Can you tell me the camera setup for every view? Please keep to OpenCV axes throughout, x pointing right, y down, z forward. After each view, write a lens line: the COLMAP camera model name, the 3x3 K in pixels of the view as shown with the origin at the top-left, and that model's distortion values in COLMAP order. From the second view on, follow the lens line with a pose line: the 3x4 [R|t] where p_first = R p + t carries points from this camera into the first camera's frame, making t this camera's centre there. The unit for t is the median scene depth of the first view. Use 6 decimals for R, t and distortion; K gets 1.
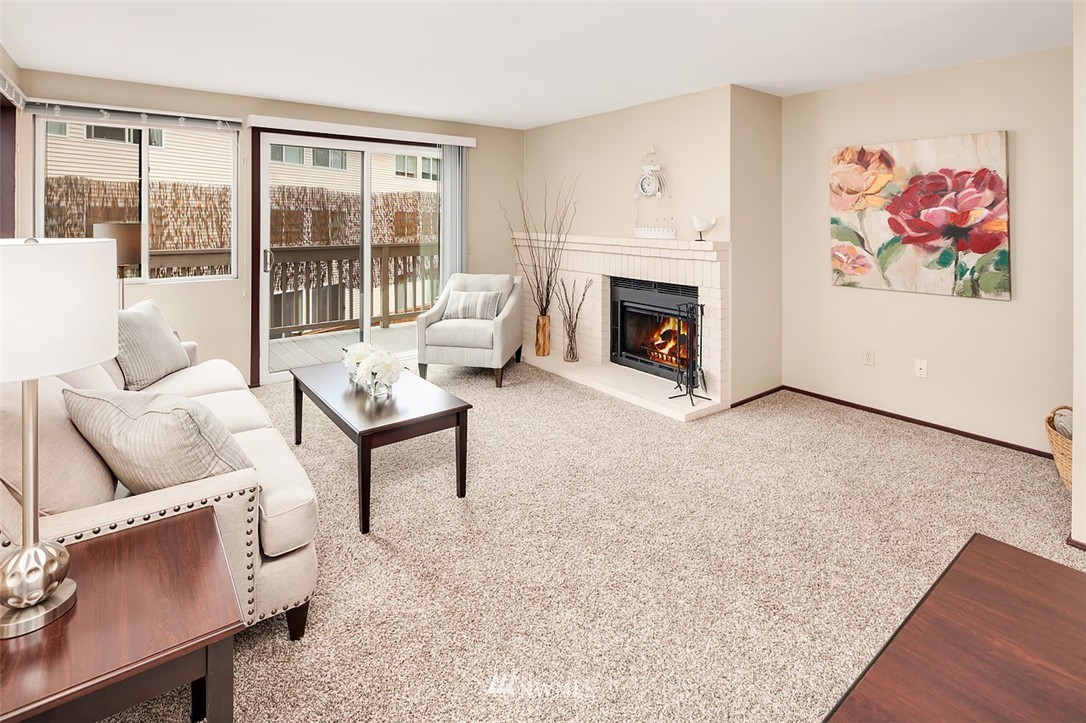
lens RADIAL K [[533.1, 0, 535.8], [0, 533.1, 215.2], [0, 0, 1]] dist [0.001314, -0.000797]
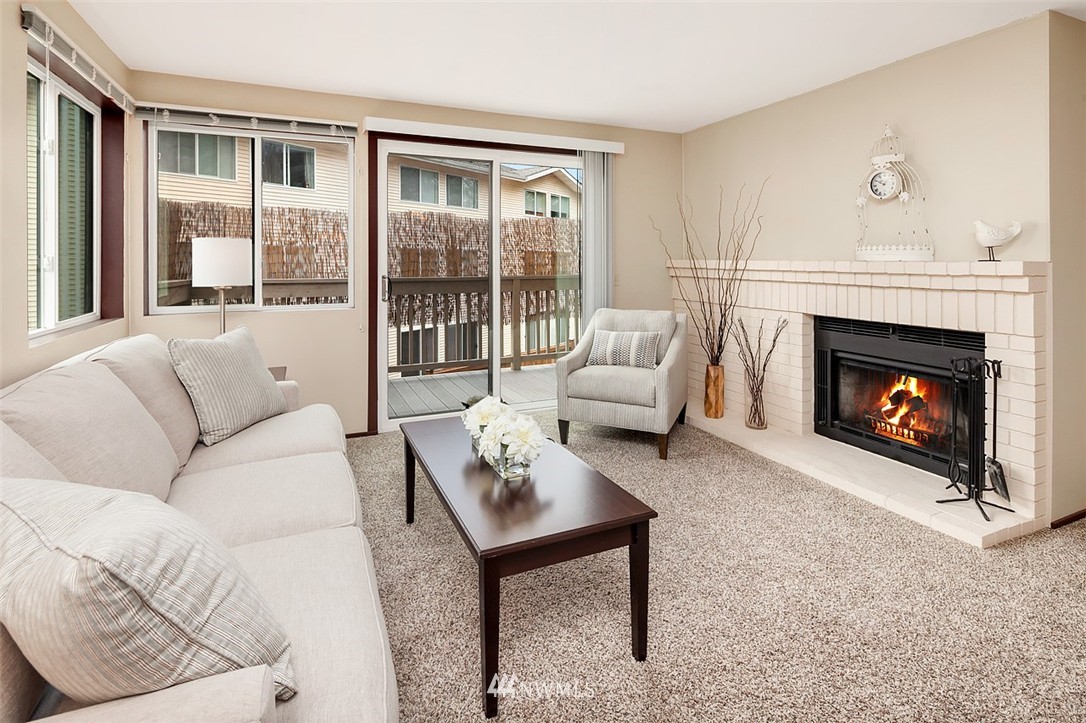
lens RADIAL K [[533.1, 0, 536.1], [0, 533.1, 255.7], [0, 0, 1]] dist [0.000745, -0.000374]
pose [[0.972380, -0.003829, -0.233371, -0.064835], [0.002967, 0.999987, -0.004042, 0.036690], [0.233383, 0.003238, 0.972379, 0.216298]]
